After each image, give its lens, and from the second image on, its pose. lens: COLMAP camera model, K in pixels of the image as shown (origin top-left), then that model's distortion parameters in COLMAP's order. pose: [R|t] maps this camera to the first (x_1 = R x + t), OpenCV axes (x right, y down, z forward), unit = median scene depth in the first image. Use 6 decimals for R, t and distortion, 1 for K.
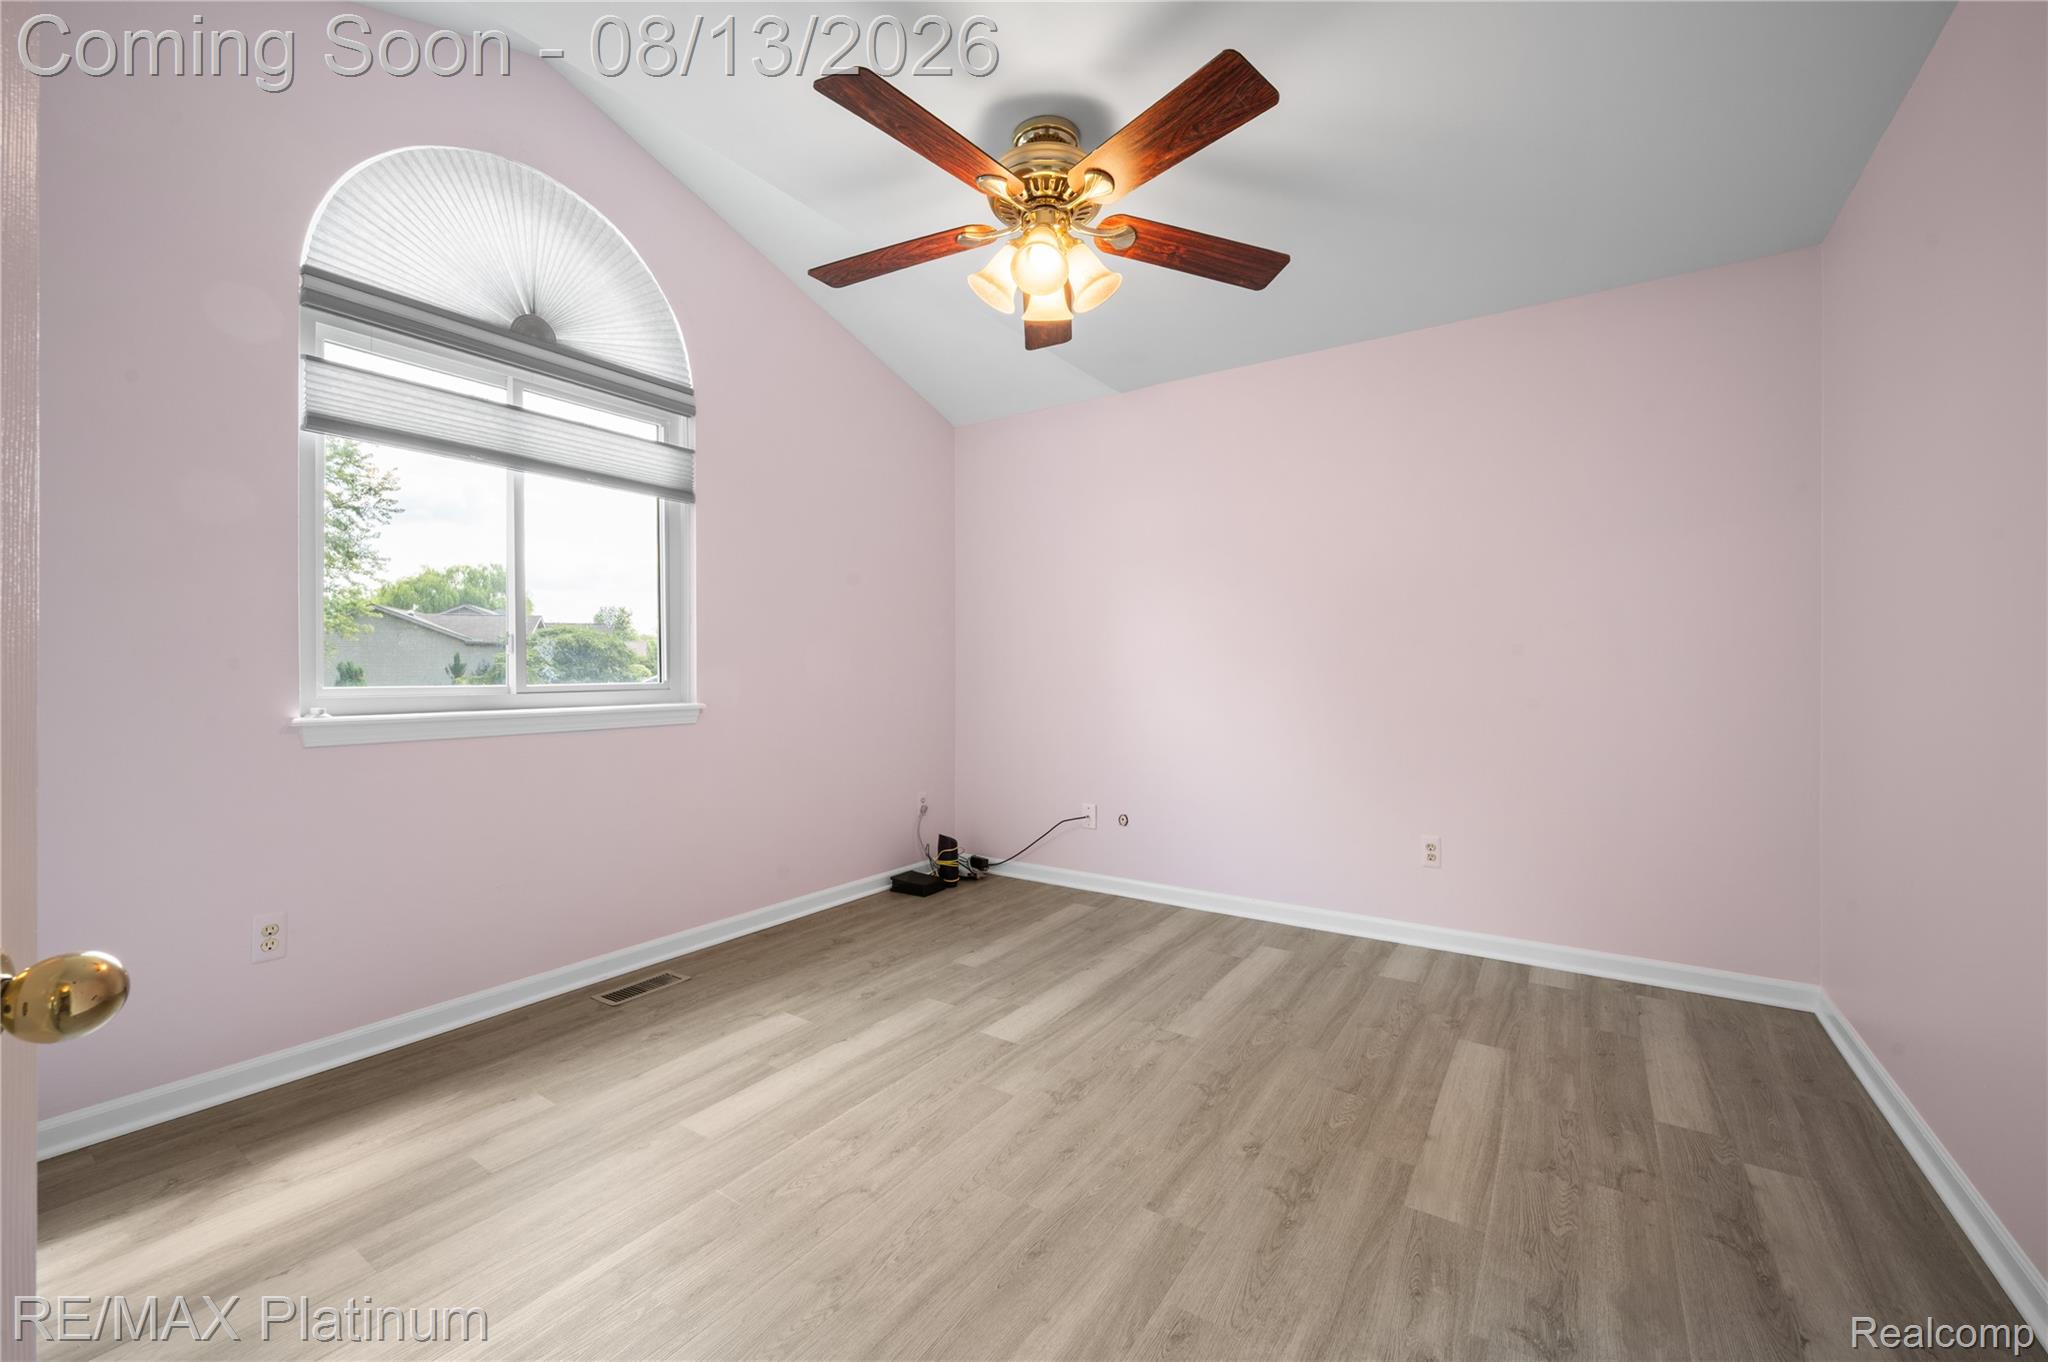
lens RADIAL K [[830.5, 0, 1030.5], [0, 830.5, 673.4], [0, 0, 1]] dist [0.003525, 0.000044]
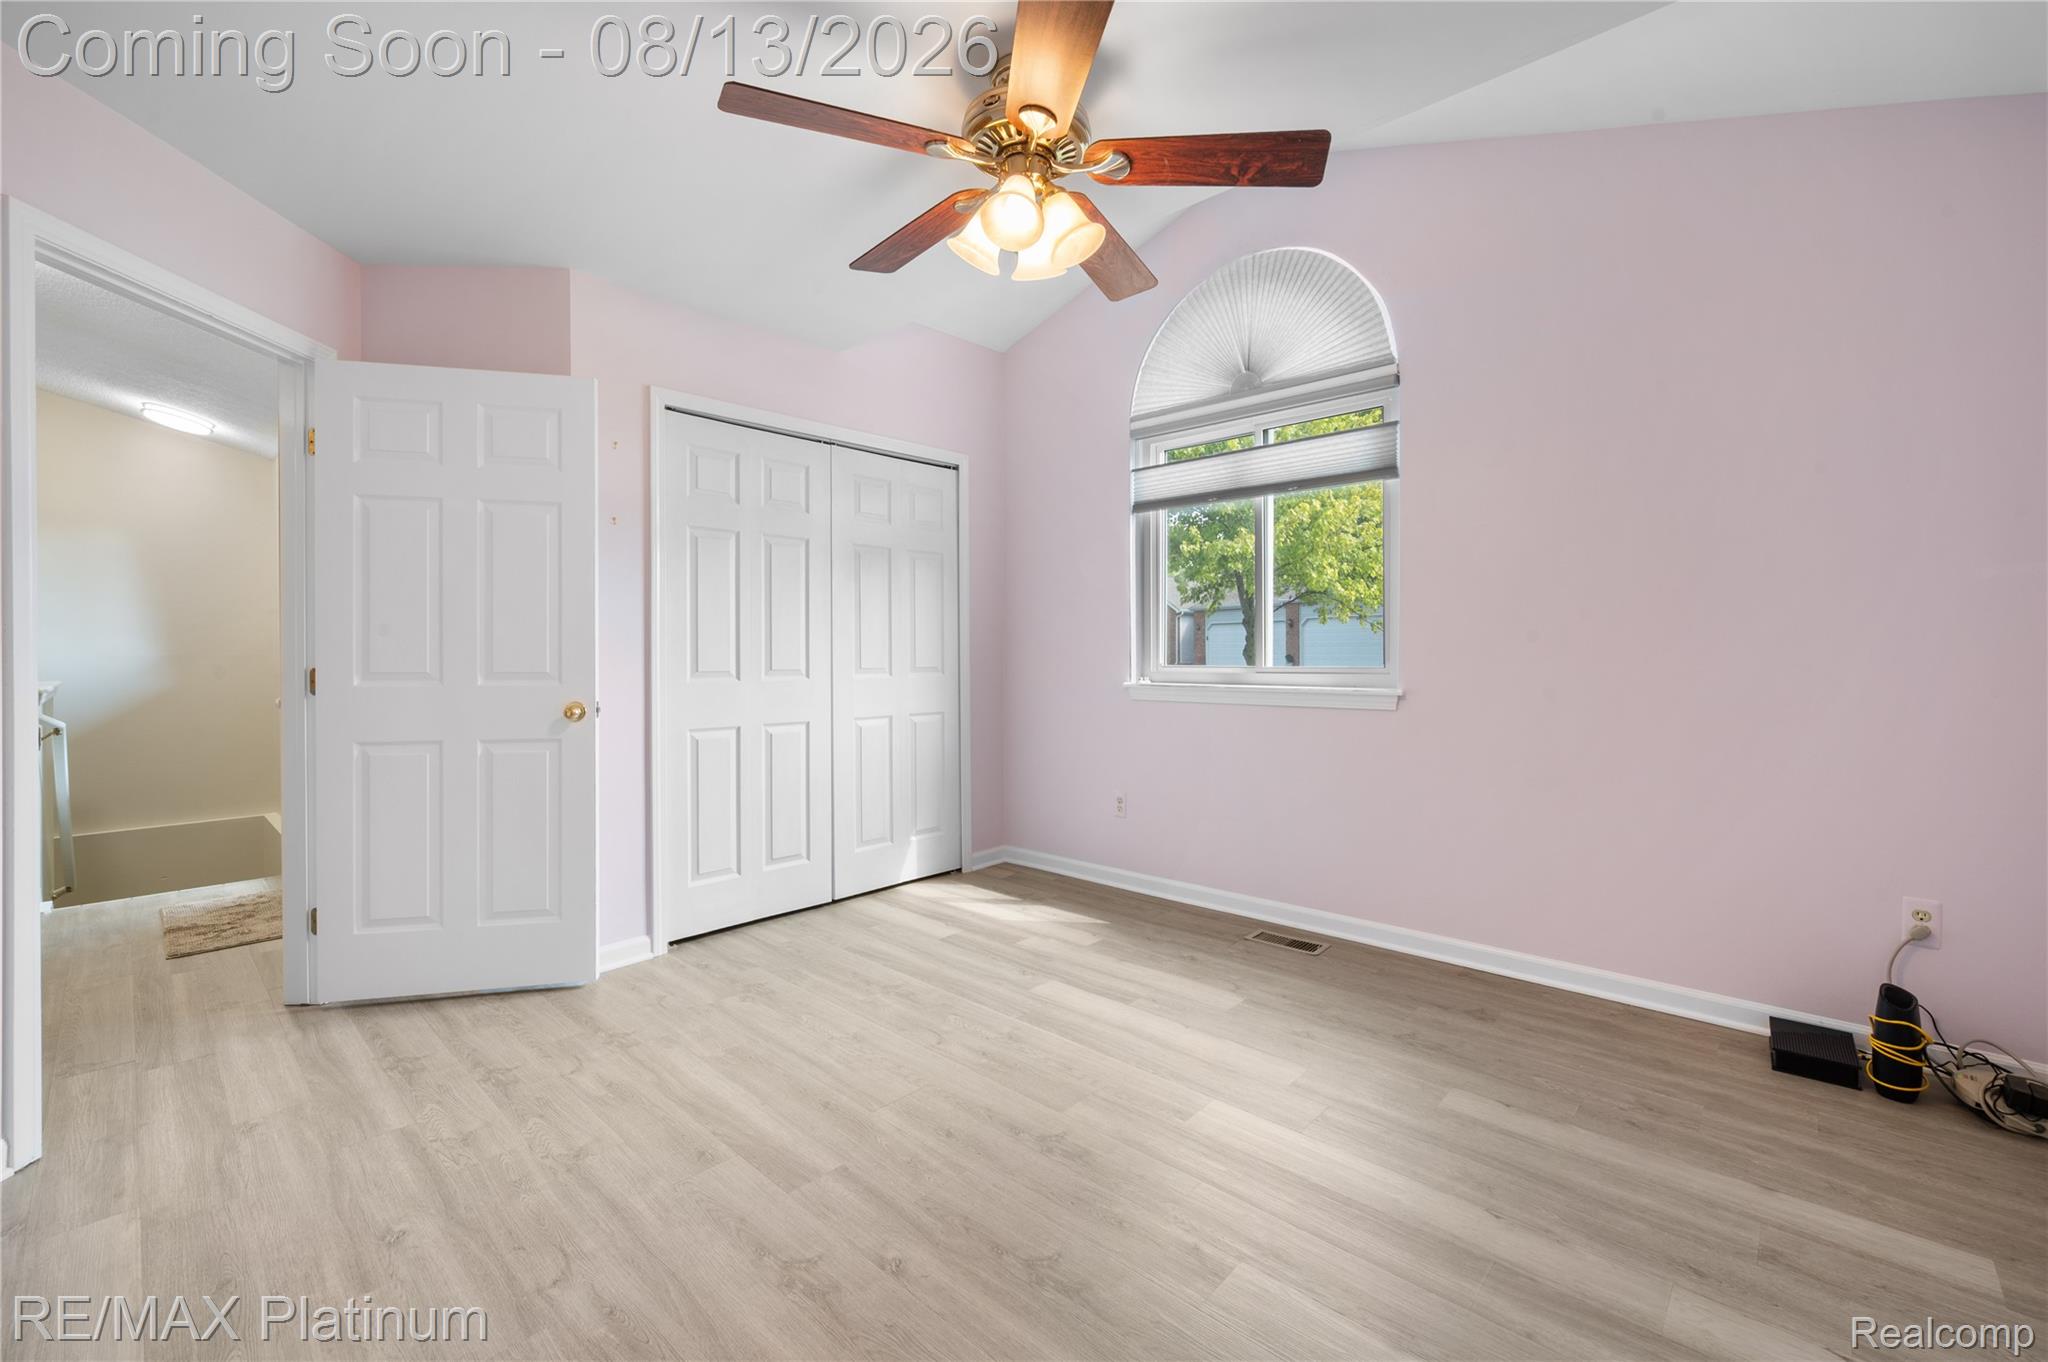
lens RADIAL K [[830.5, 0, 1019.8], [0, 830.5, 675.4], [0, 0, 1]] dist [0.003525, 0.000044]
pose [[-0.160748, 0.027121, -0.986623, 0.743359], [0.000888, 0.999626, 0.027334, -0.008084], [0.986995, 0.003517, -0.160712, 0.913046]]
